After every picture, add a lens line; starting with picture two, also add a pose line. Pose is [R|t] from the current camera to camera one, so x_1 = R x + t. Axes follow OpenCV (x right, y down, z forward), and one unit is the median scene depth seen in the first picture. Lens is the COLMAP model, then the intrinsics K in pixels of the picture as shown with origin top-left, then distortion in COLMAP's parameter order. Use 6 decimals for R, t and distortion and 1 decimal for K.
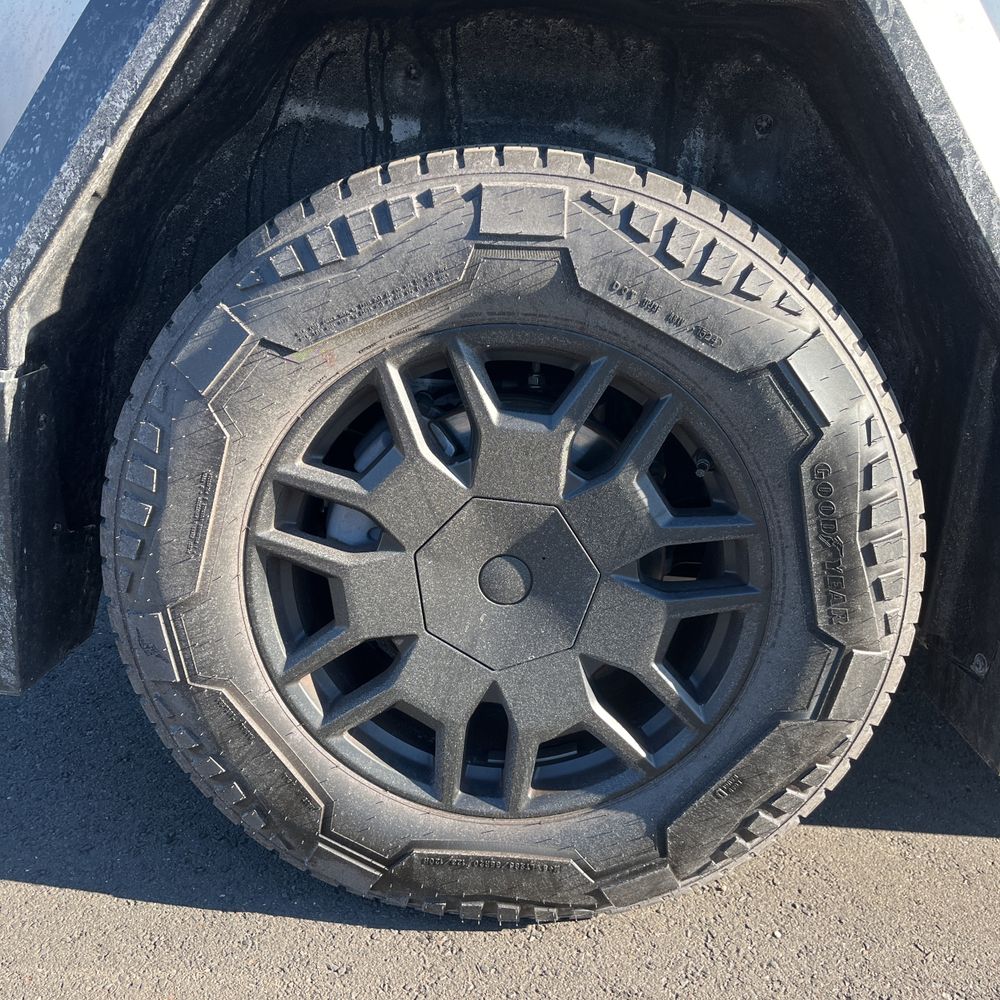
lens RADIAL K [[1006.6, 0, 500.0], [0, 1006.6, 500.0], [0, 0, 1]] dist [0.059238, -0.073902]
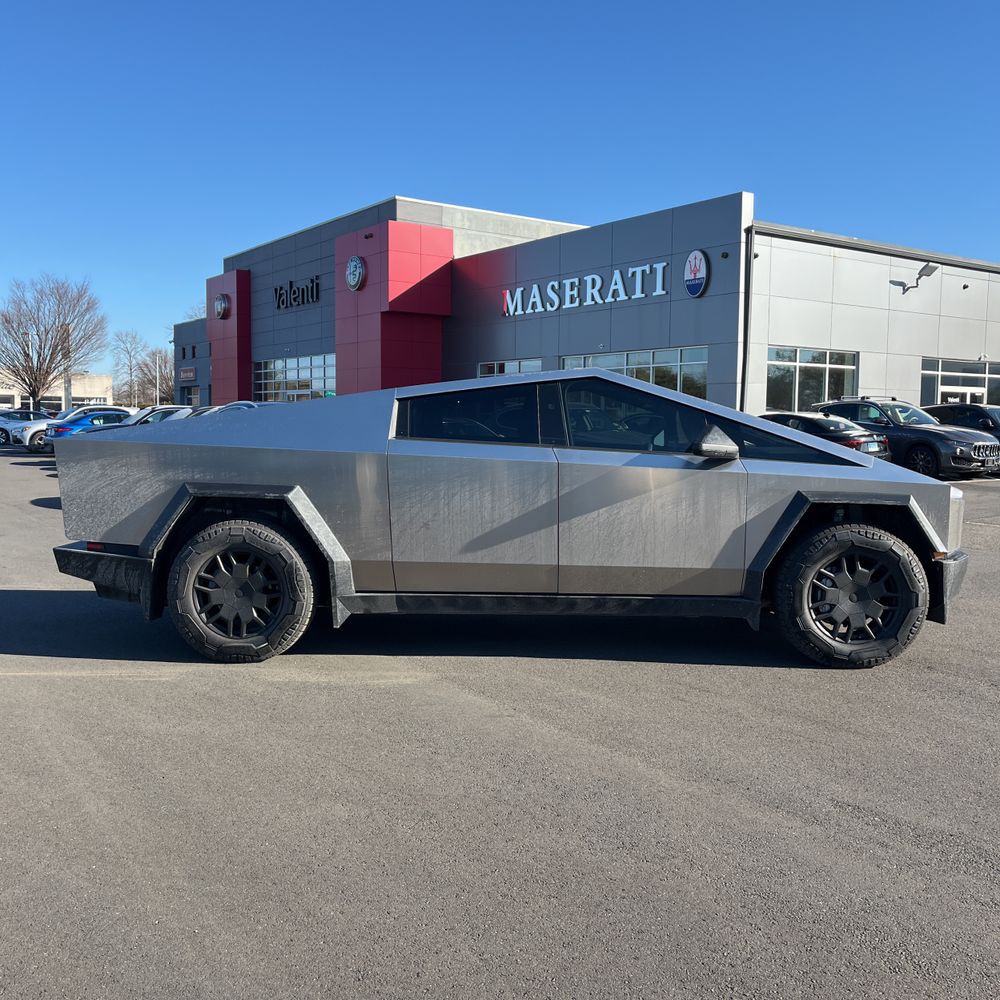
lens RADIAL K [[1007.0, 0, 510.5], [0, 1007.0, 495.1], [0, 0, 1]] dist [0.072755, -0.095634]
pose [[0.999380, -0.034683, 0.006130, 1.599556], [0.035180, 0.974681, -0.220816, 0.902502], [0.001683, 0.220894, 0.975296, -4.932090]]
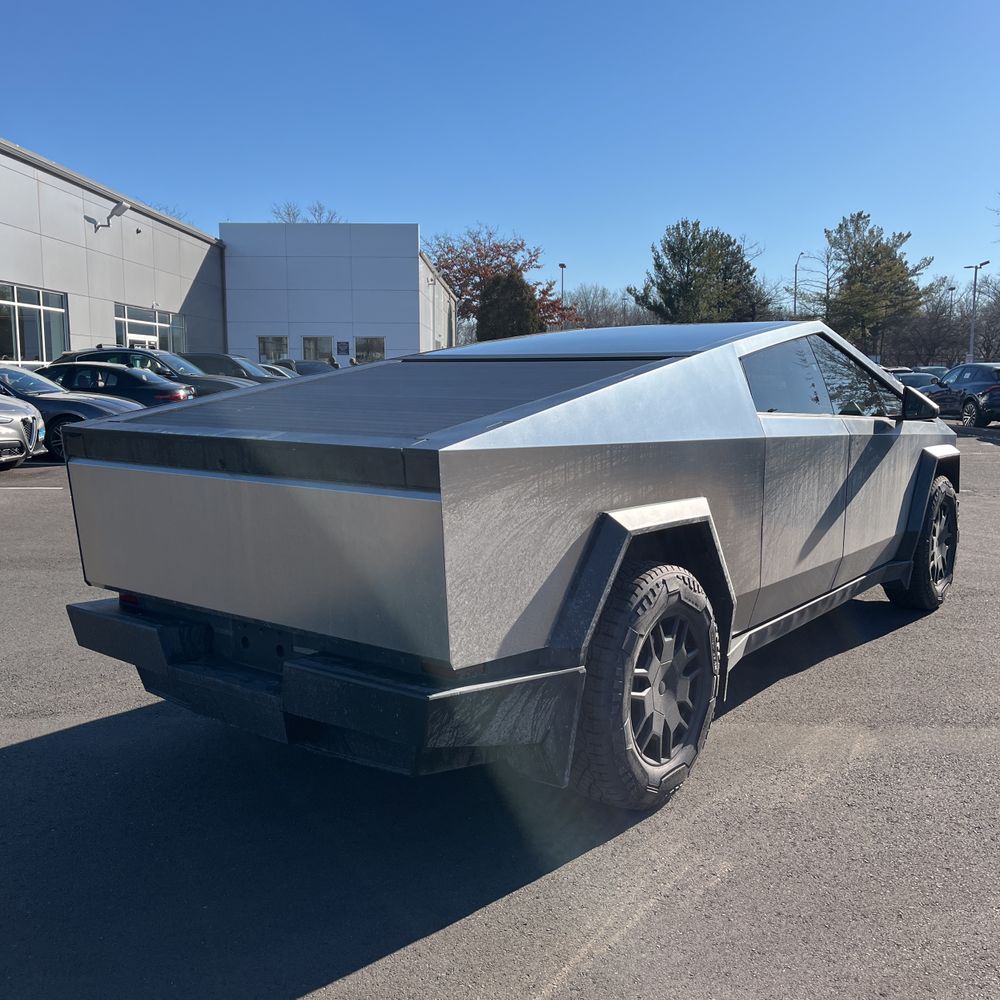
lens RADIAL K [[1006.6, 0, 500.0], [0, 1006.6, 500.0], [0, 0, 1]] dist [0.059238, -0.073902]
pose [[0.573795, -0.145987, 0.805883, -3.116114], [0.262573, 0.964835, -0.012173, -0.662397], [-0.775767, 0.218588, 0.591950, -0.754842]]
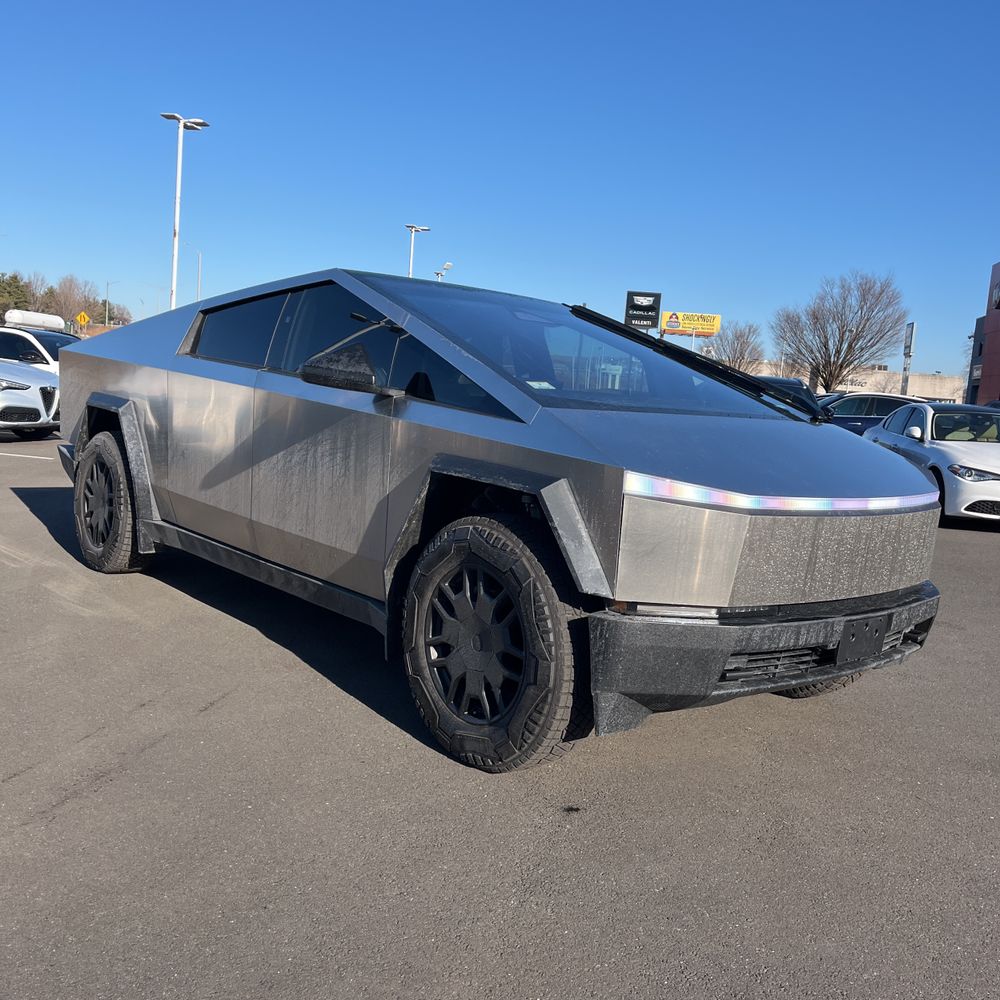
lens RADIAL K [[1007.0, 0, 510.5], [0, 1007.0, 495.1], [0, 0, 1]] dist [0.072755, -0.095634]
pose [[0.685057, 0.089508, -0.722969, 6.126177], [-0.259466, 0.957320, -0.127337, 0.177292], [0.680715, 0.274820, 0.679044, -1.431671]]
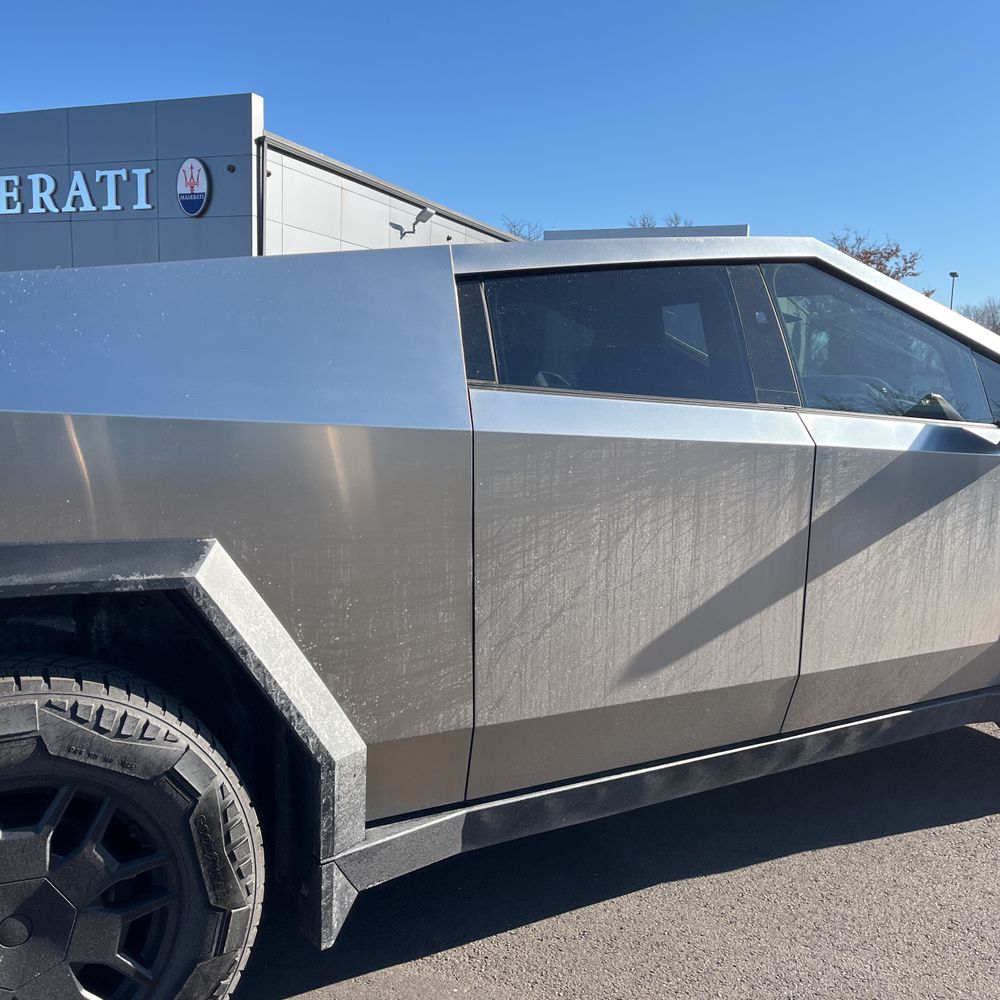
lens RADIAL K [[1006.6, 0, 500.0], [0, 1006.6, 500.0], [0, 0, 1]] dist [0.059238, -0.073902]
pose [[0.830369, -0.083462, 0.550927, -0.197784], [0.169740, 0.979616, -0.107429, -0.301390], [-0.530731, 0.182720, 0.827610, -0.915067]]
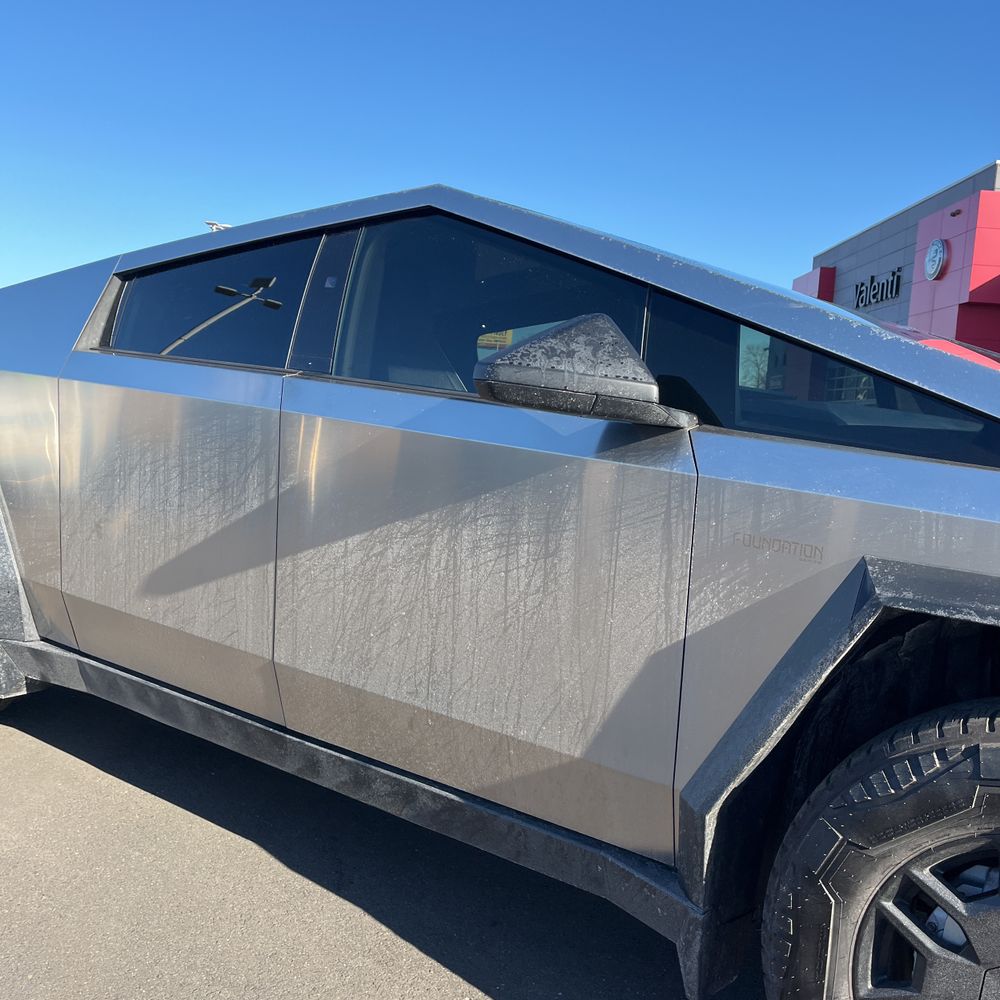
lens RADIAL K [[1007.0, 0, 510.5], [0, 1007.0, 495.1], [0, 0, 1]] dist [0.072755, -0.095634]
pose [[0.820305, 0.061870, -0.568570, 3.759813], [-0.201133, 0.961836, -0.185521, -0.047043], [0.535392, 0.266542, 0.801443, -0.803078]]
